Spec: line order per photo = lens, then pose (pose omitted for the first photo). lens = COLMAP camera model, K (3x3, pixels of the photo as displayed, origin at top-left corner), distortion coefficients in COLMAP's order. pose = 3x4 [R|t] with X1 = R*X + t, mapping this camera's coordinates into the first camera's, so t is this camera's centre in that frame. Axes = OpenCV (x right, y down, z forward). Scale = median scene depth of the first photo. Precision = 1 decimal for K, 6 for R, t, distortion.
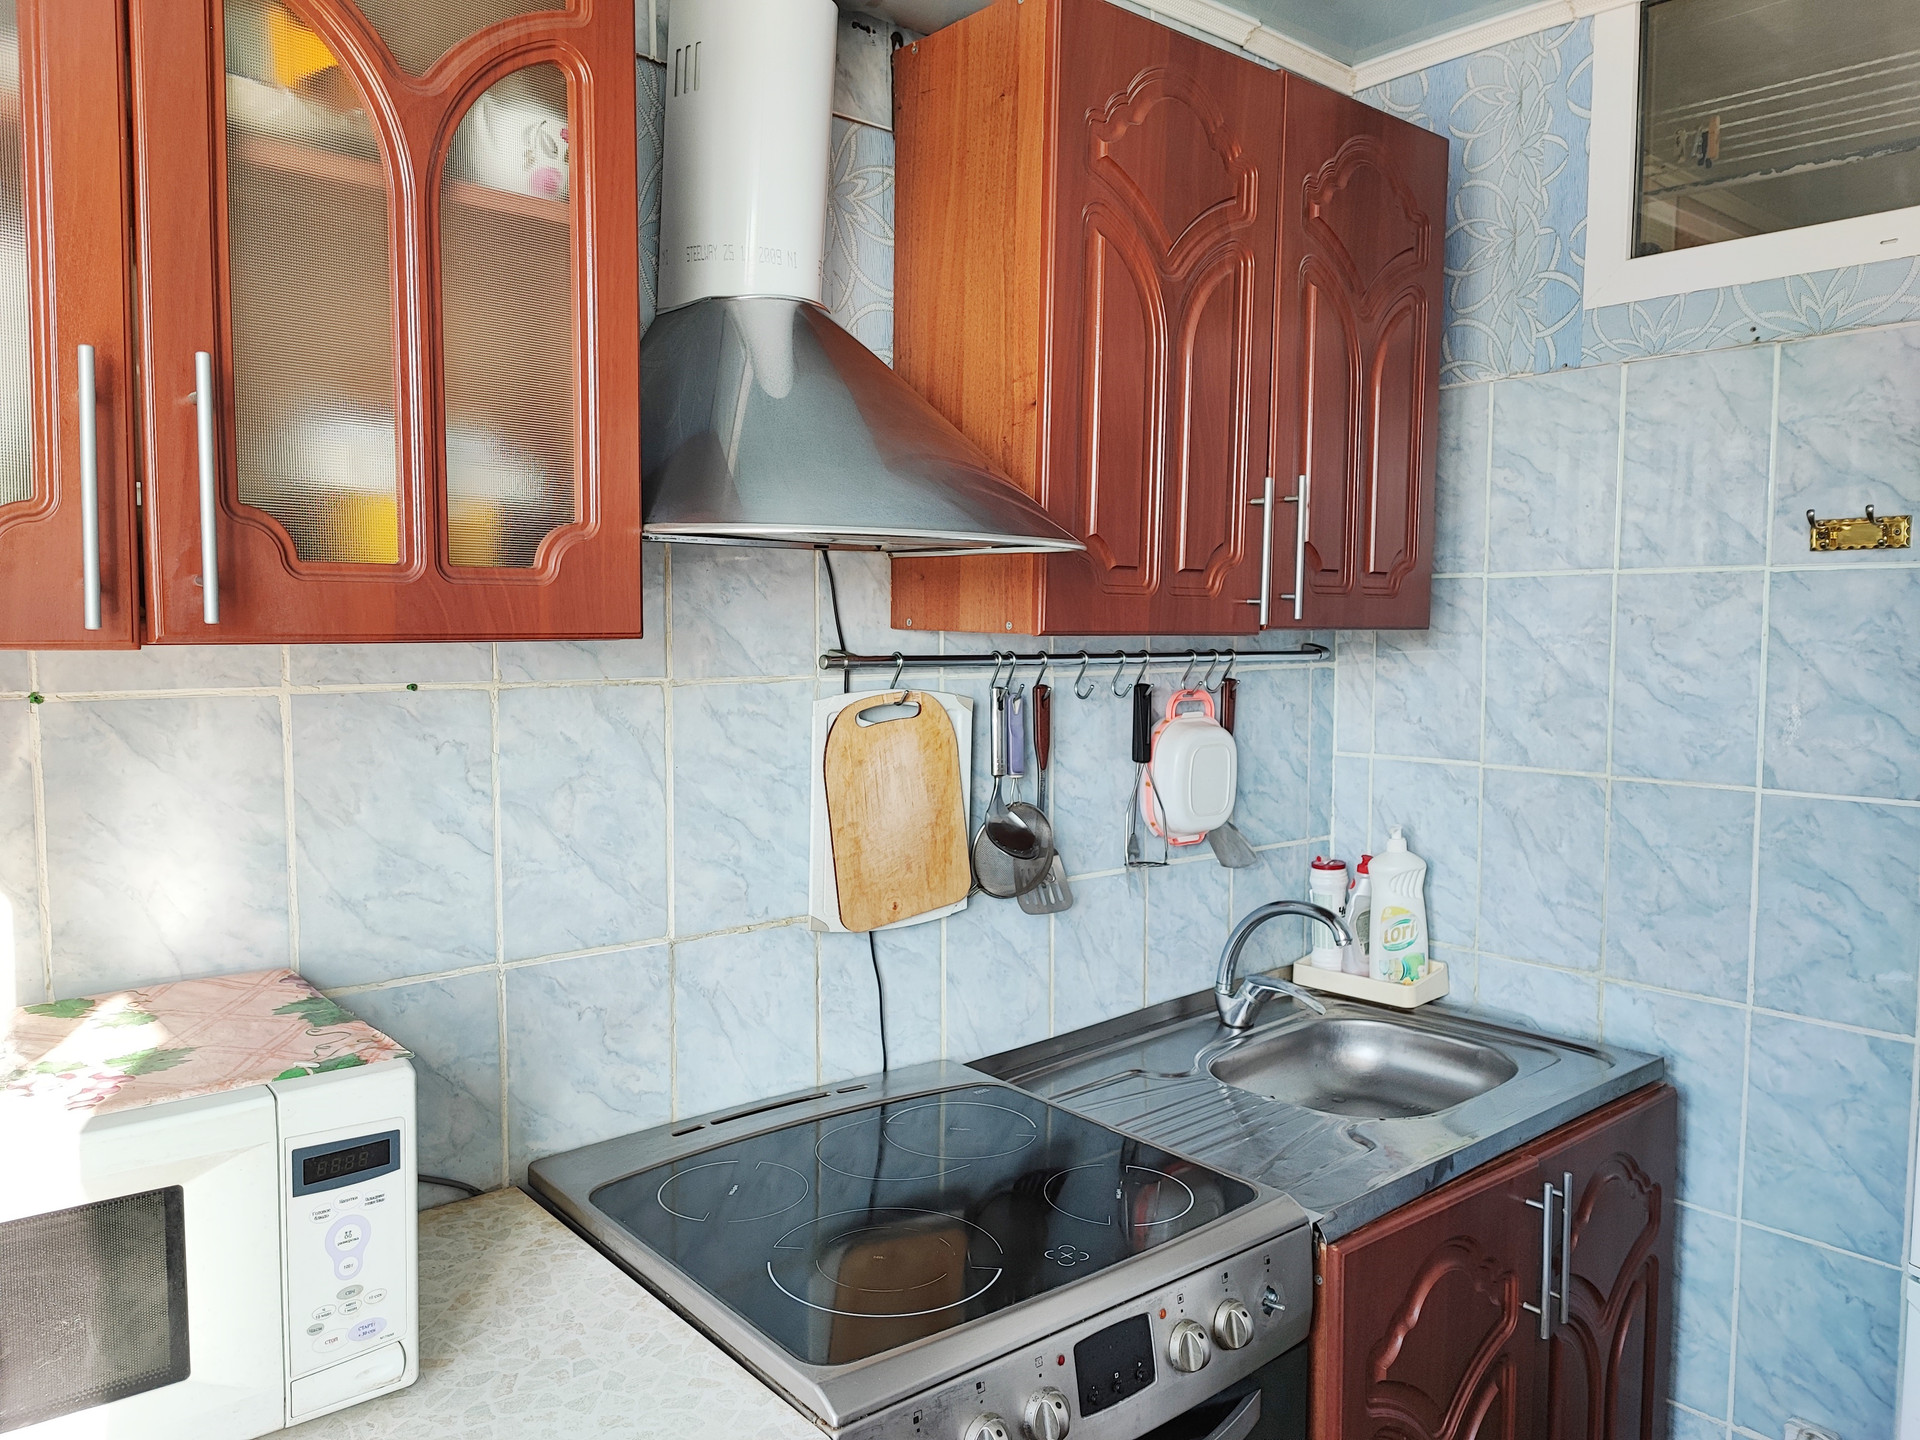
lens RADIAL K [[1377.1, 0, 956.6], [0, 1377.1, 718.6], [0, 0, 1]] dist [0.010664, 0.000854]
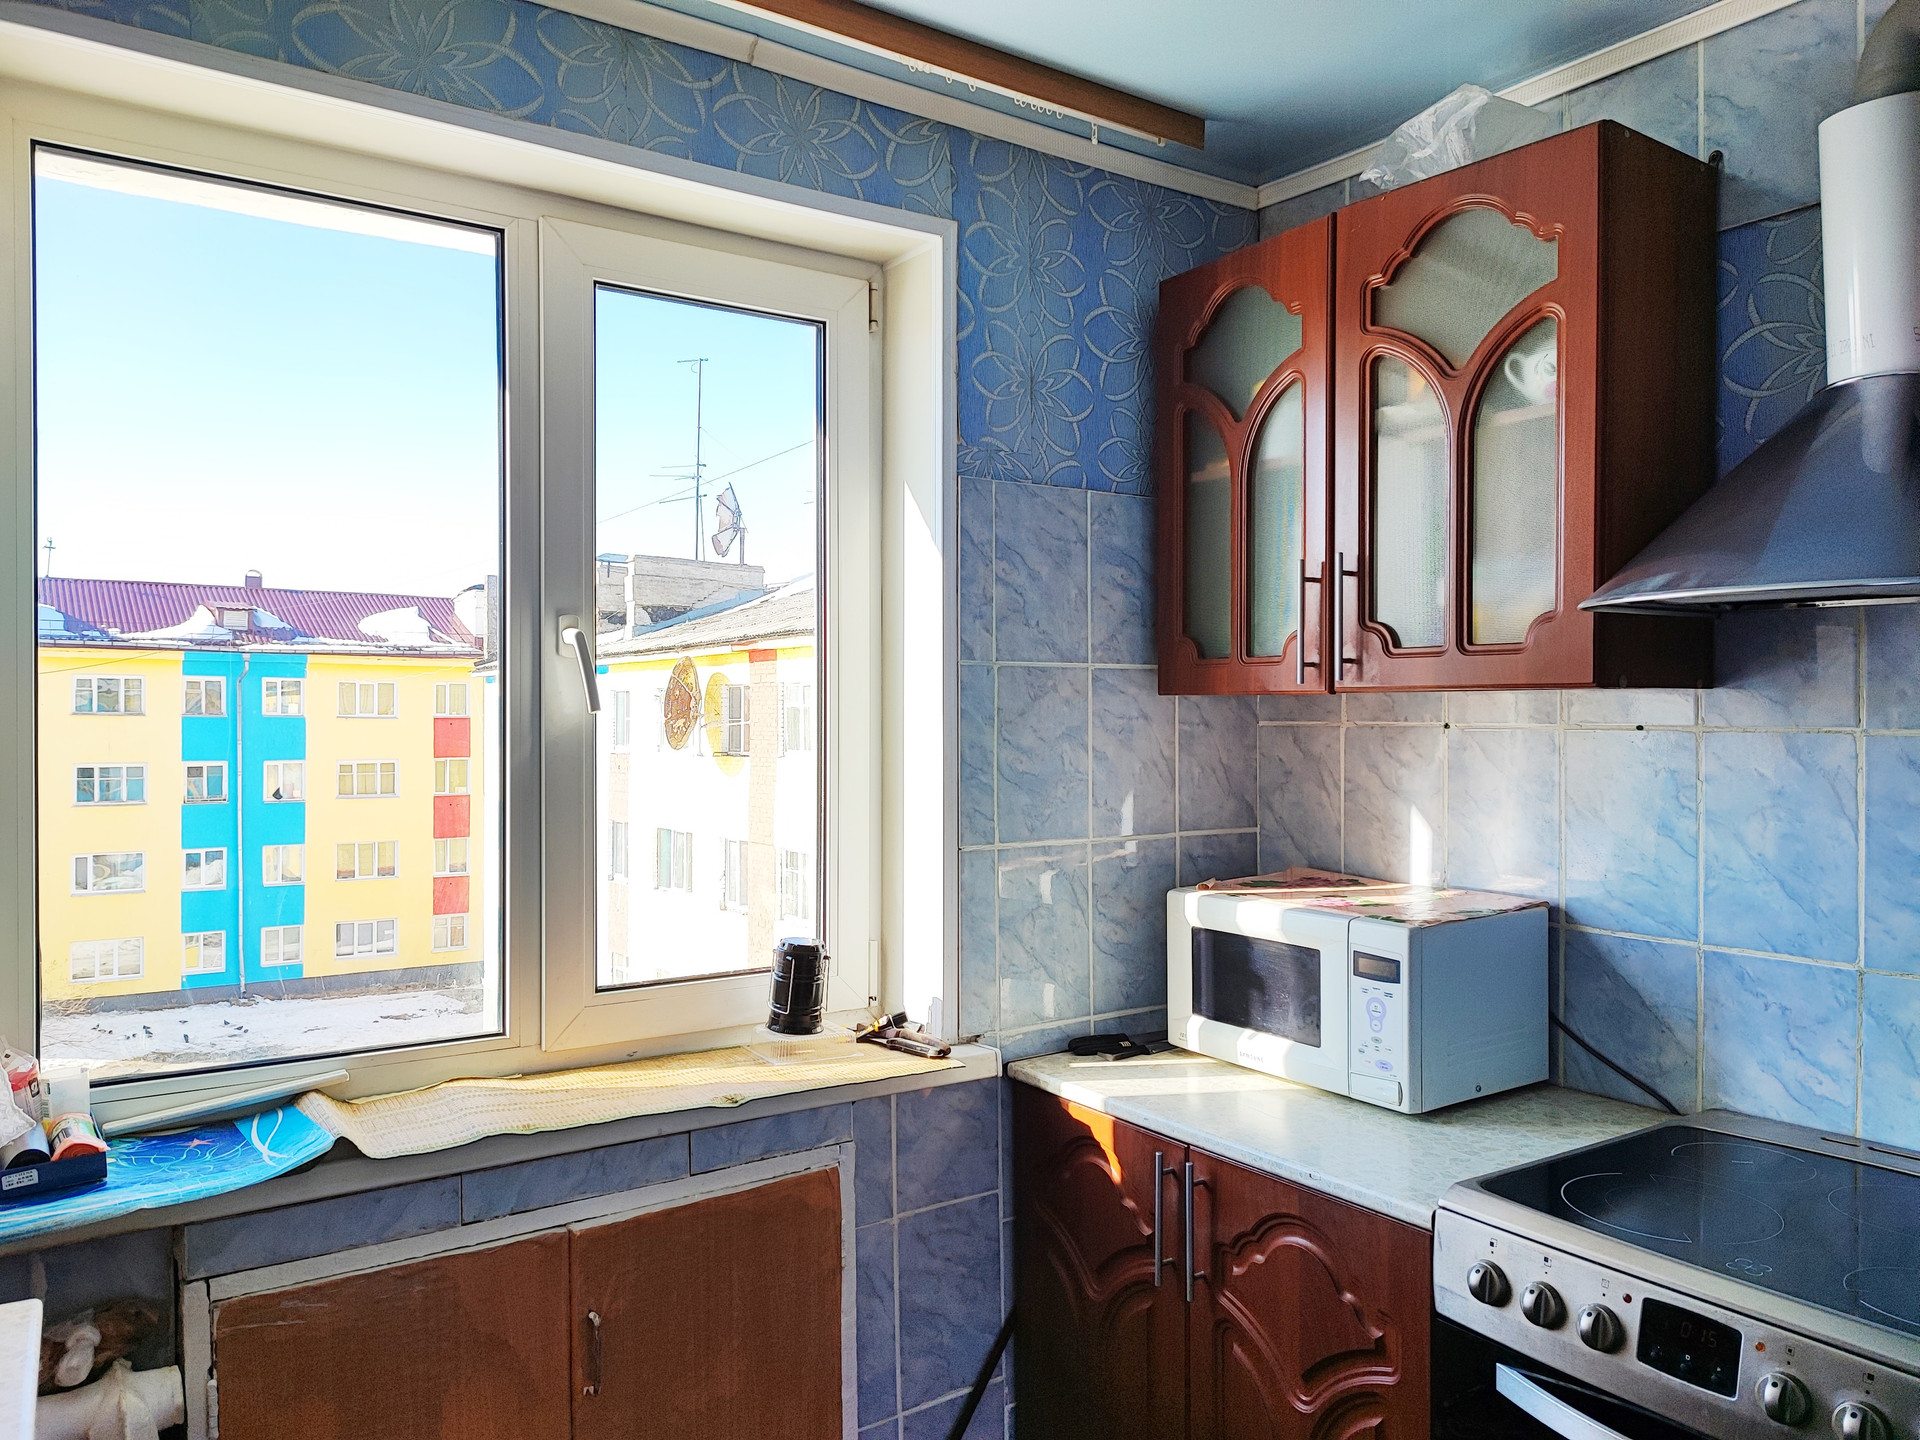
lens RADIAL K [[1377.1, 0, 956.8], [0, 1377.1, 718.8], [0, 0, 1]] dist [0.010664, 0.000854]
pose [[-0.097550, -0.003552, -0.995224, 1.031981], [-0.075465, 0.997141, 0.003838, 0.014705], [0.992365, 0.075479, -0.097539, 0.416623]]
